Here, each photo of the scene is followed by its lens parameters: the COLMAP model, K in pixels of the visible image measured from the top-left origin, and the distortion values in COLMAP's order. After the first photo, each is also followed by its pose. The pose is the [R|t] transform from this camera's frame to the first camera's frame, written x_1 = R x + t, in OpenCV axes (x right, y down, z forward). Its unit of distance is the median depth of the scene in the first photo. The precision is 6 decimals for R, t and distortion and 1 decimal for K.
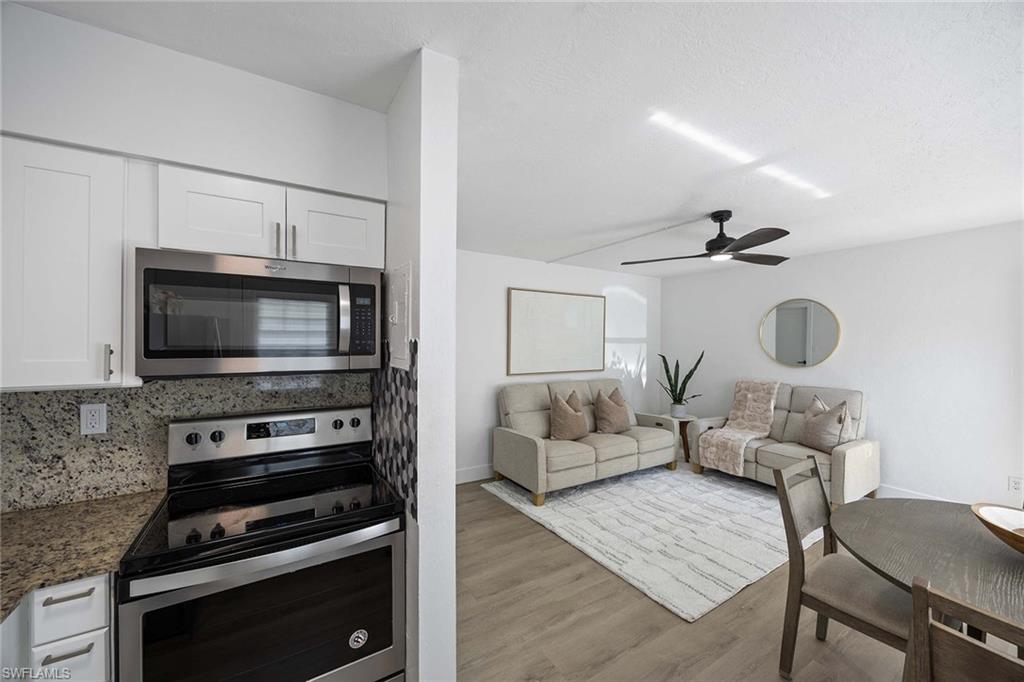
lens RADIAL K [[391.2, 0, 512.6], [0, 391.2, 343.9], [0, 0, 1]] dist [-0.006046, 0.000997]
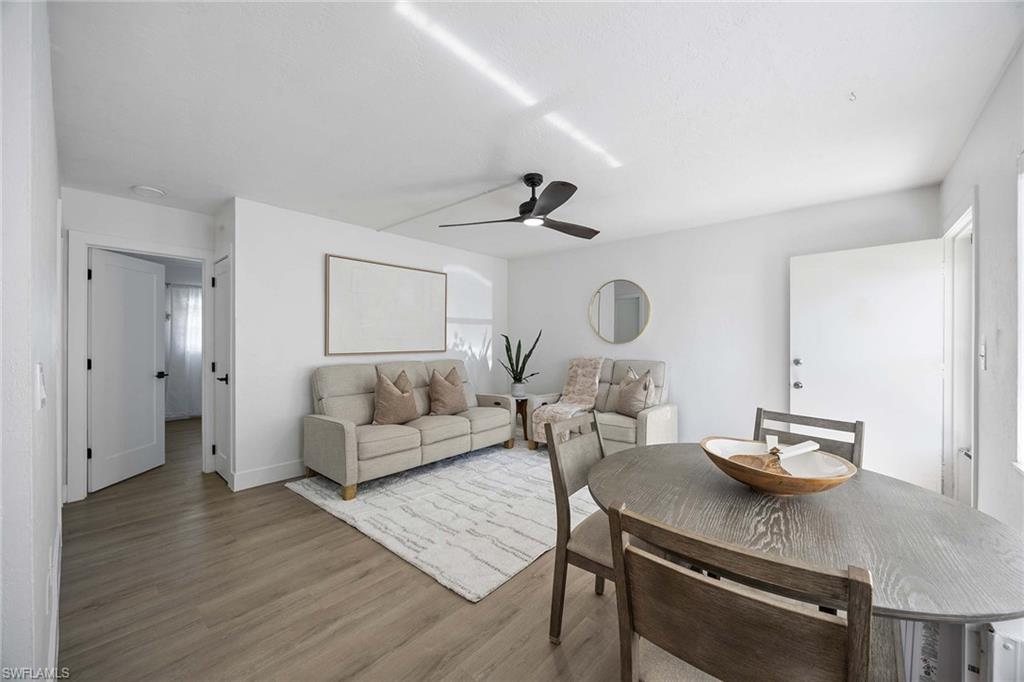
lens RADIAL K [[391.2, 0, 515.5], [0, 391.2, 342.9], [0, 0, 1]] dist [-0.006046, 0.000997]
pose [[0.954578, -0.006524, 0.297890, 0.157885], [0.004618, 0.999964, 0.007101, 0.058428], [-0.297926, -0.005403, 0.954574, 0.060500]]
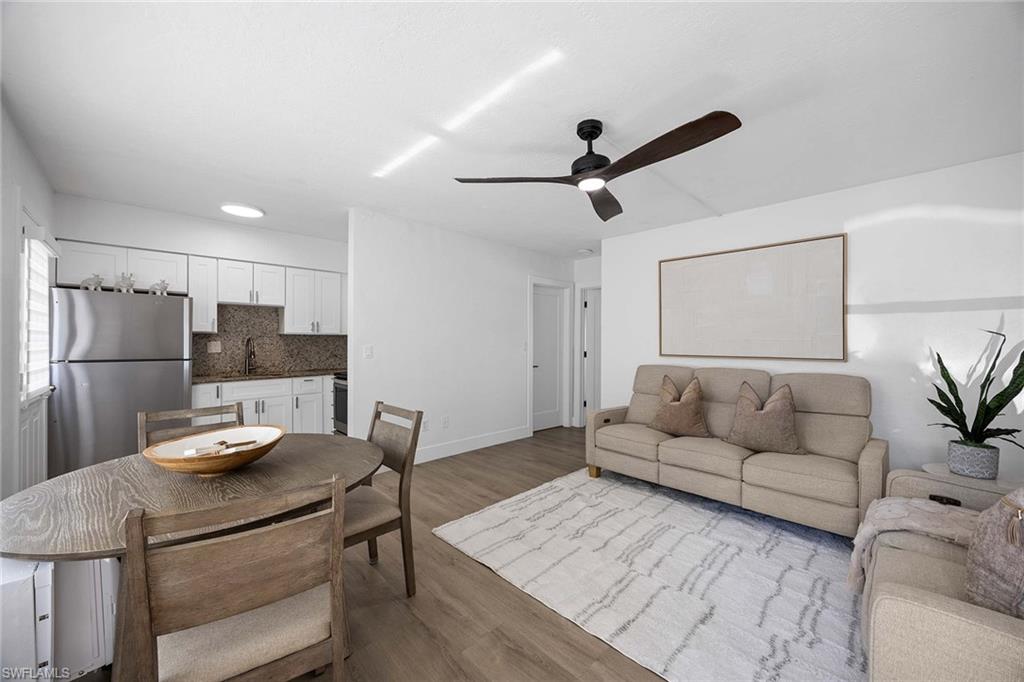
lens RADIAL K [[391.2, 0, 516.2], [0, 391.2, 339.7], [0, 0, 1]] dist [-0.006046, 0.000997]
pose [[0.215330, -0.003694, -0.976534, 0.975291], [-0.008673, 0.999946, -0.005695, 0.061122], [0.976503, 0.009696, 0.215287, 0.557965]]
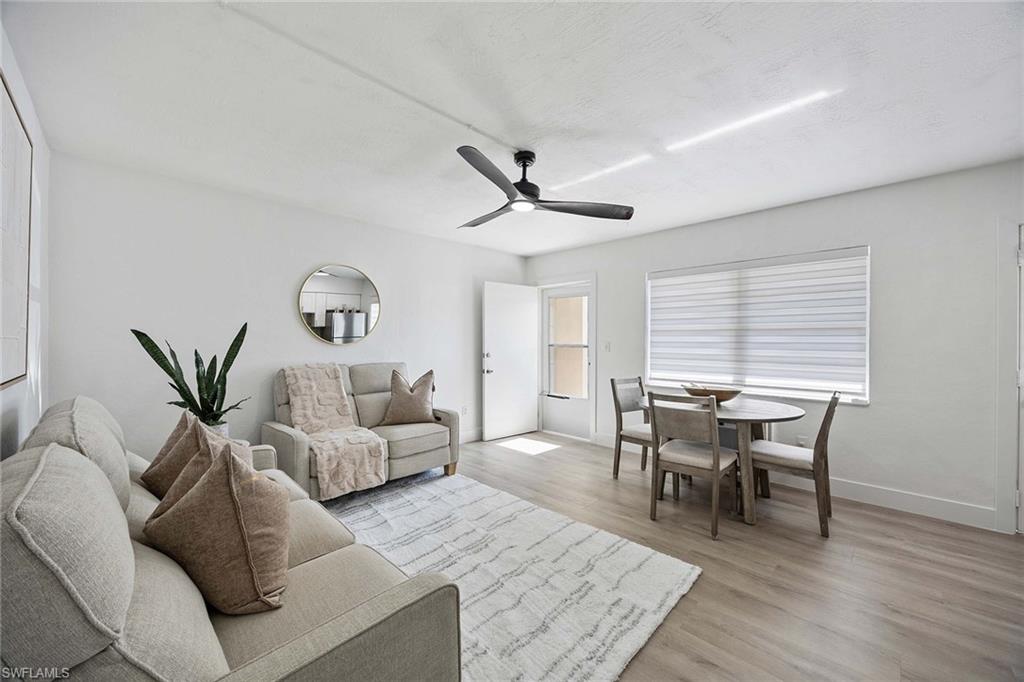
lens RADIAL K [[391.2, 0, 512.1], [0, 391.2, 343.0], [0, 0, 1]] dist [-0.006046, 0.000997]
pose [[-0.245943, -0.013550, 0.969190, -0.237591], [0.000736, 0.999899, 0.014166, 0.052530], [-0.969284, 0.004197, -0.245908, 0.984217]]
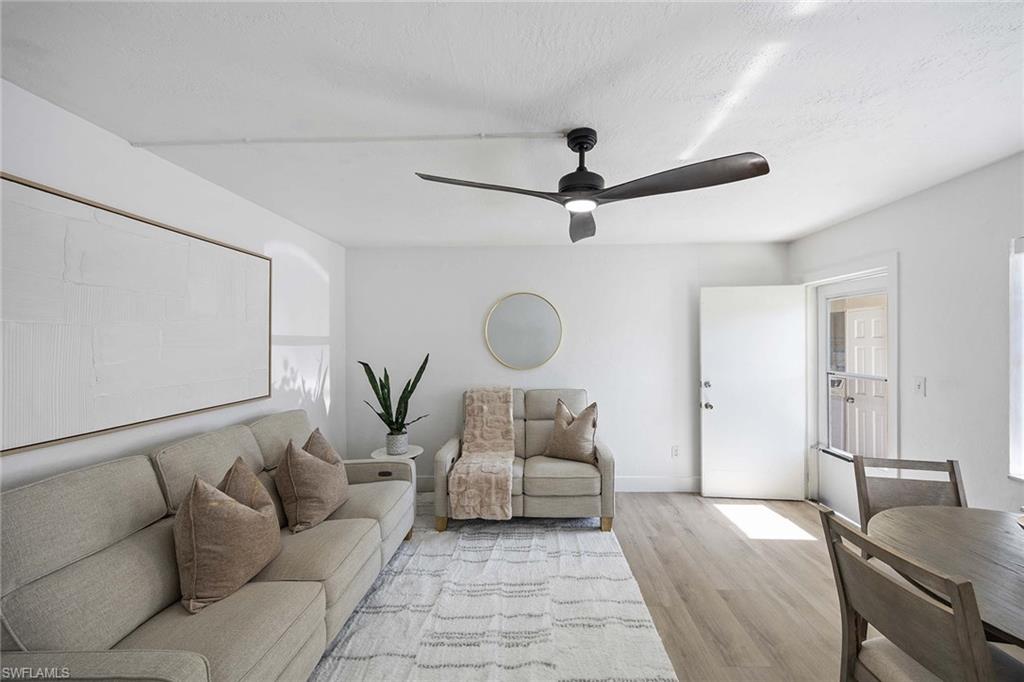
lens RADIAL K [[391.2, 0, 525.1], [0, 391.2, 342.7], [0, 0, 1]] dist [-0.006046, 0.000997]
pose [[0.542207, -0.008798, 0.840199, -0.036197], [0.012047, 0.999924, 0.002696, -0.003659], [-0.840158, 0.008660, 0.542272, 0.586221]]
